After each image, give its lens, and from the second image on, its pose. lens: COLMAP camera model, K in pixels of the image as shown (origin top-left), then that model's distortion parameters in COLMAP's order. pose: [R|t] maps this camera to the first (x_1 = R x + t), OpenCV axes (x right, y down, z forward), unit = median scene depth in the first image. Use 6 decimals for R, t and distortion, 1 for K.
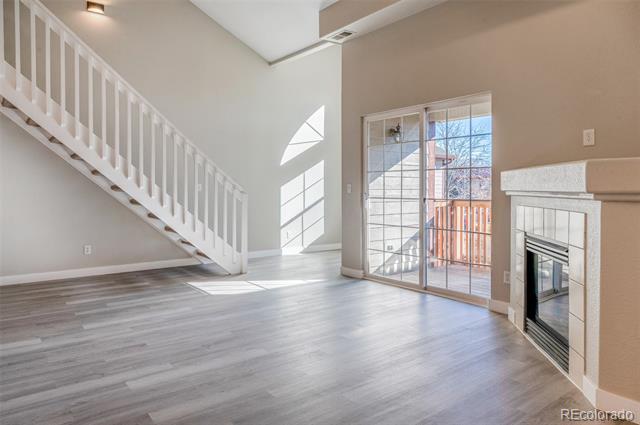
lens RADIAL K [[437.3, 0, 321.5], [0, 437.3, 189.3], [0, 0, 1]] dist [-0.001218, -0.000625]
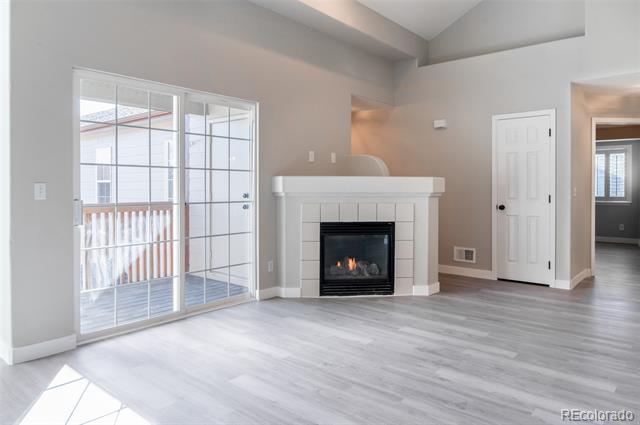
lens RADIAL K [[437.3, 0, 321.5], [0, 437.3, 189.3], [0, 0, 1]] dist [-0.001218, -0.000625]
pose [[-0.210038, -0.003199, 0.977688, -0.947148], [0.001621, 0.999992, 0.003621, -0.013685], [-0.977692, 0.002345, -0.210032, 1.396484]]
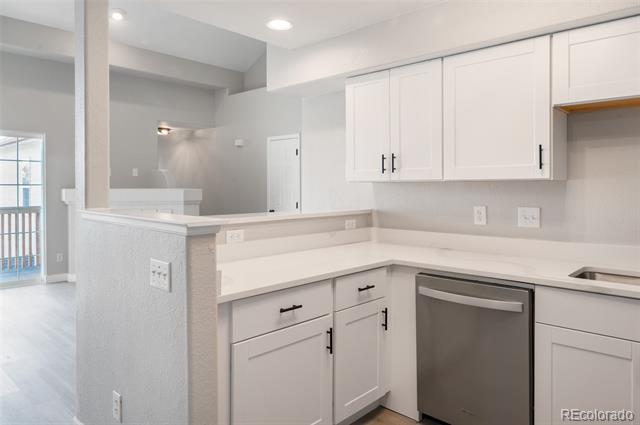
lens RADIAL K [[437.3, 0, 321.5], [0, 437.3, 189.3], [0, 0, 1]] dist [-0.001218, -0.000625]
pose [[-0.167751, -0.005164, 0.985816, -1.561493], [0.004008, 0.999974, 0.005920, -0.056989], [-0.985821, 0.004944, -0.167726, 0.437753]]
